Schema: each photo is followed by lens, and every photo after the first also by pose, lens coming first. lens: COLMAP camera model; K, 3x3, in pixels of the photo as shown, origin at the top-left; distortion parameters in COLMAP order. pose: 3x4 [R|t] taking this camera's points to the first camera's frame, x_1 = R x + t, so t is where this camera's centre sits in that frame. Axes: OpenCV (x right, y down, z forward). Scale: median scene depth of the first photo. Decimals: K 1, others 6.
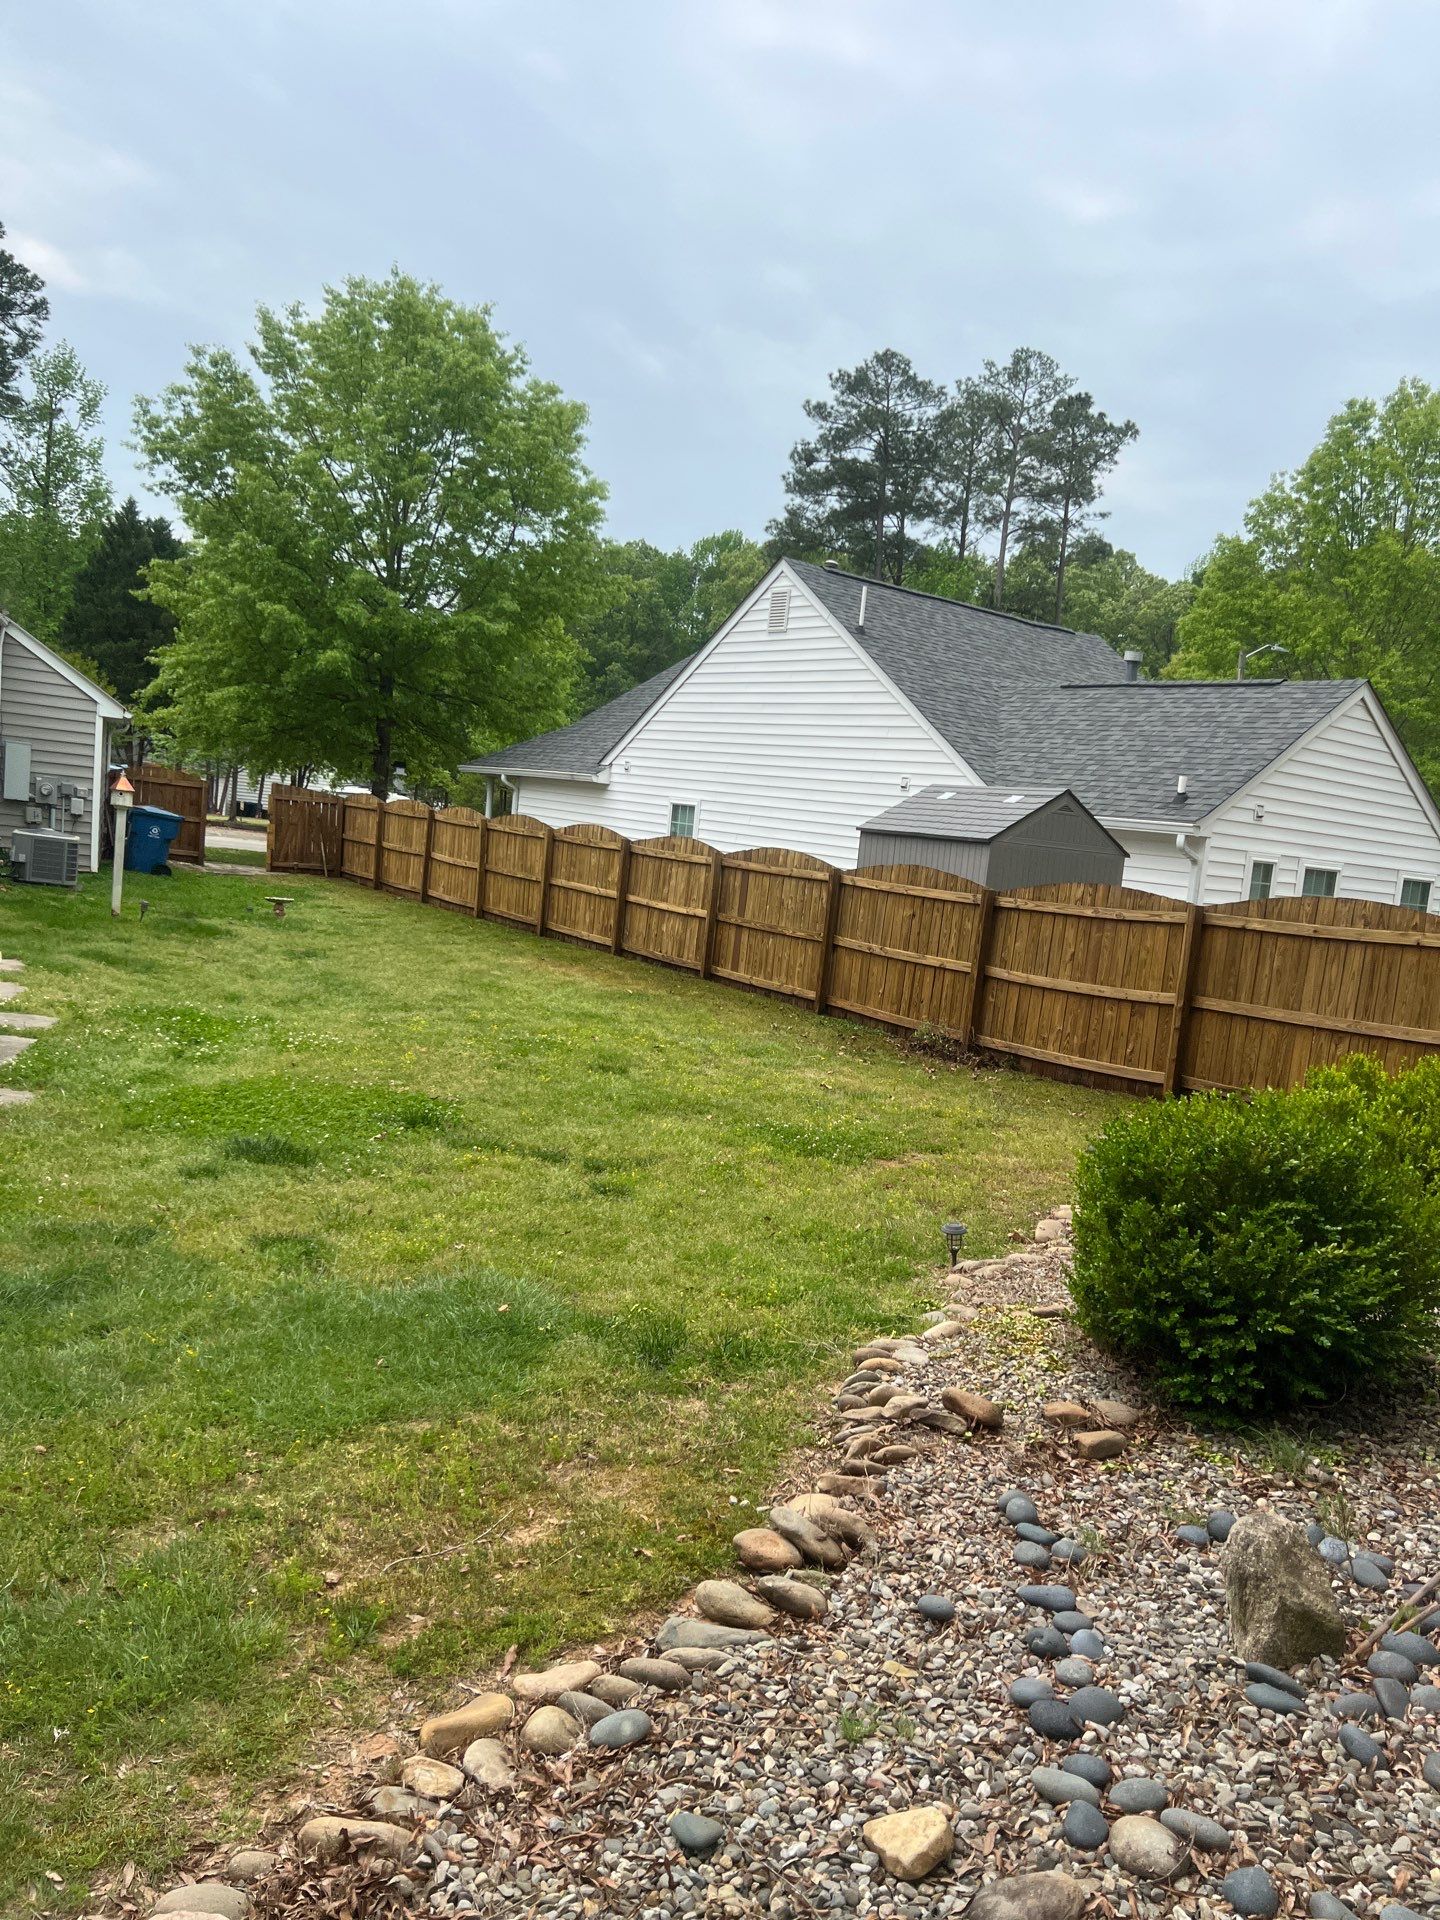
lens RADIAL K [[1397.0, 0, 764.1], [0, 1397.0, 1057.2], [0, 0, 1]] dist [0.065131, -0.049936]
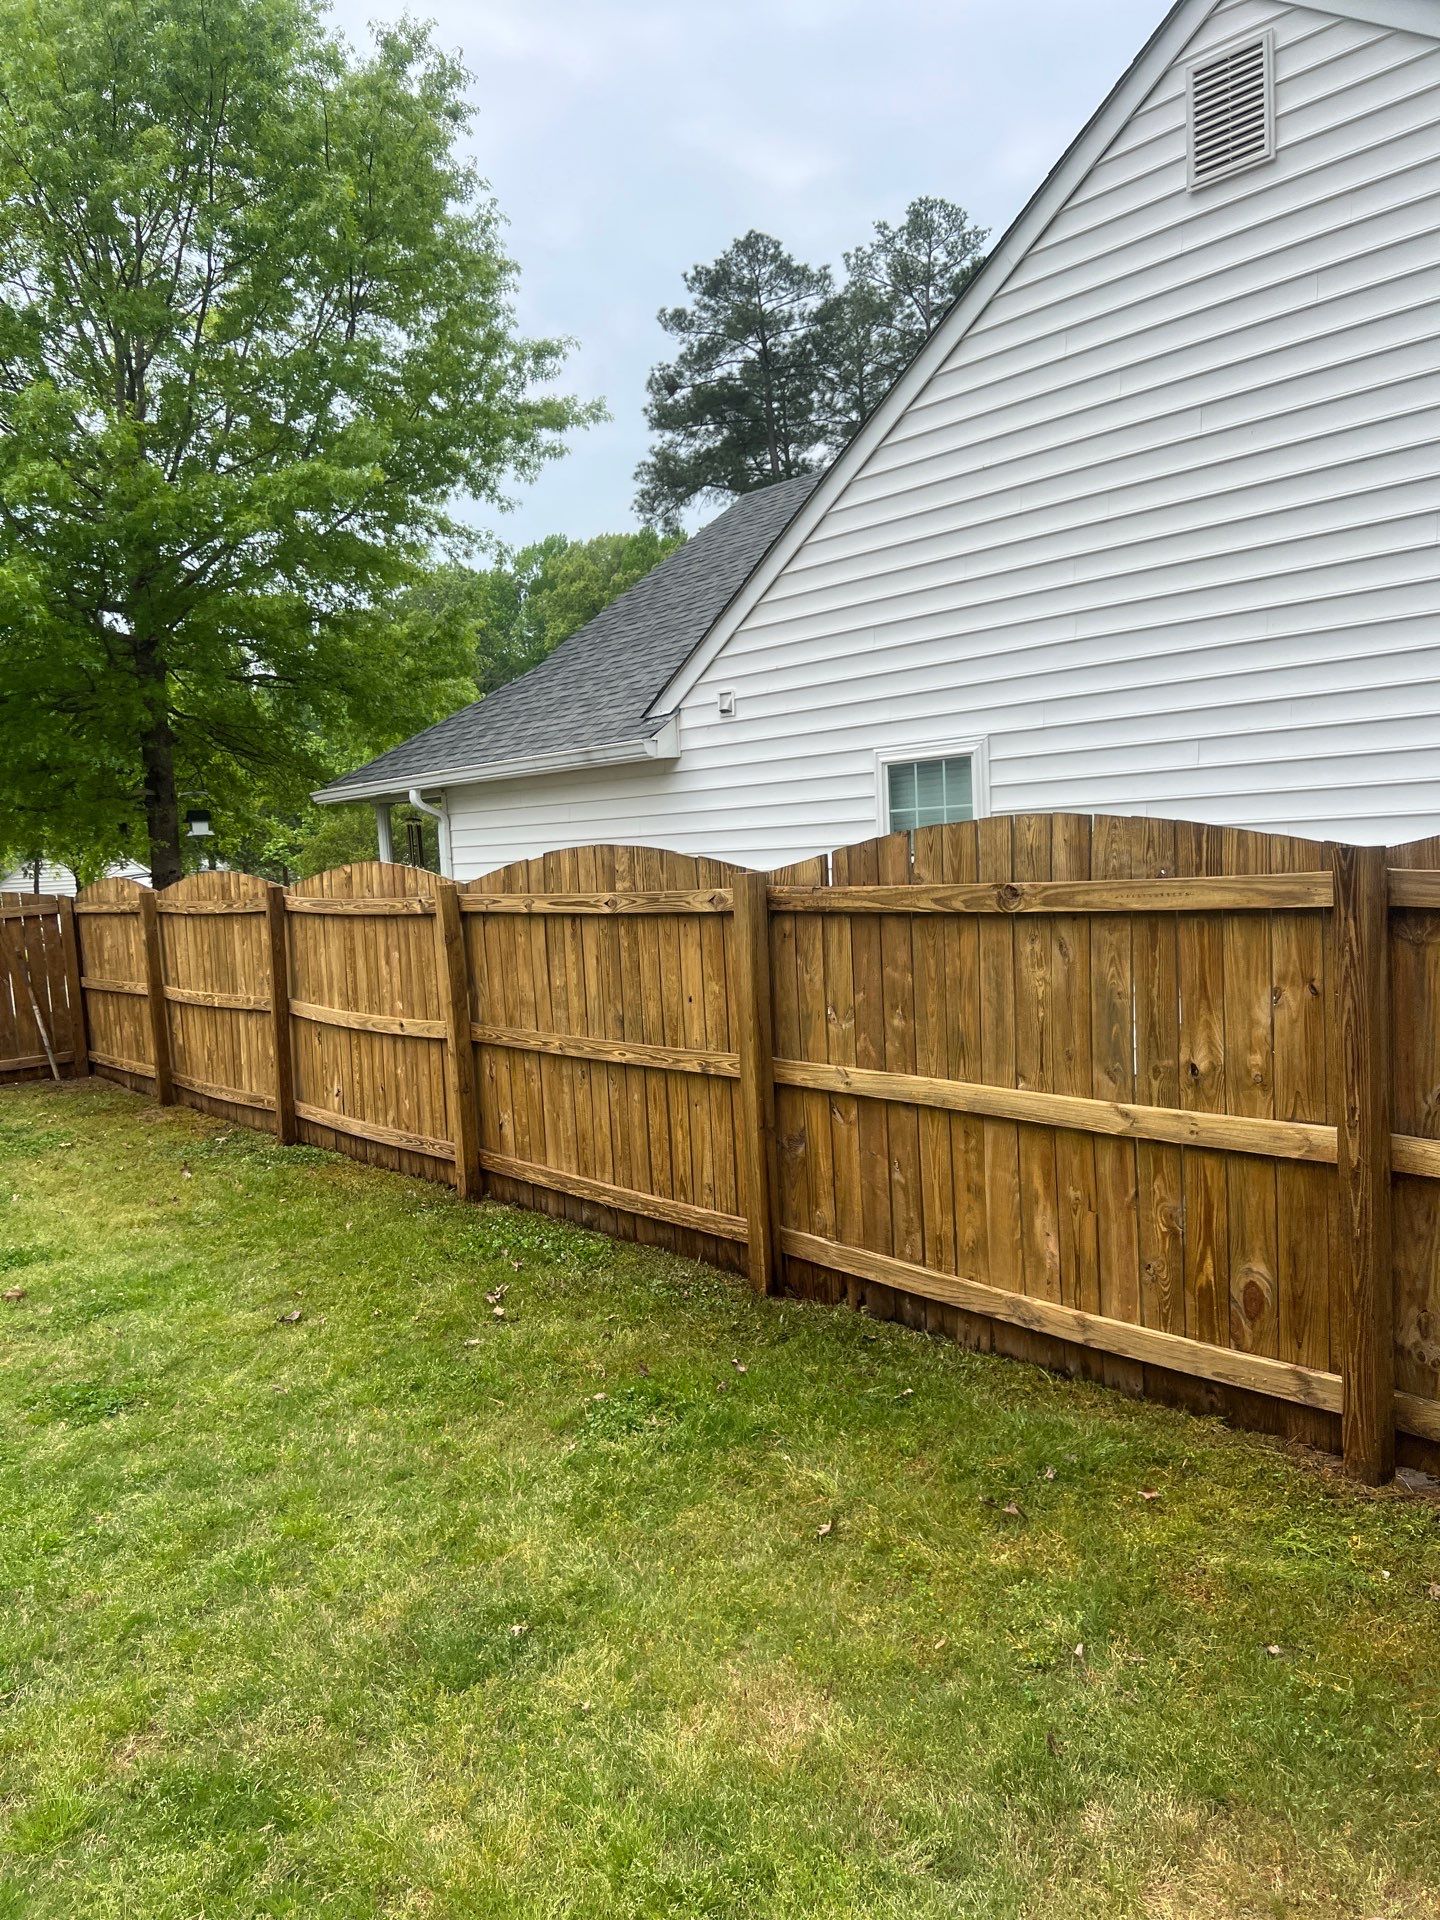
lens RADIAL K [[1427.9, 0, 668.7], [0, 1427.9, 980.3], [0, 0, 1]] dist [0.057390, -0.034102]
pose [[0.985013, -0.170302, 0.027320, -0.456353], [0.171809, 0.982752, -0.068407, -0.331822], [-0.015199, 0.072076, 0.997283, 1.910725]]
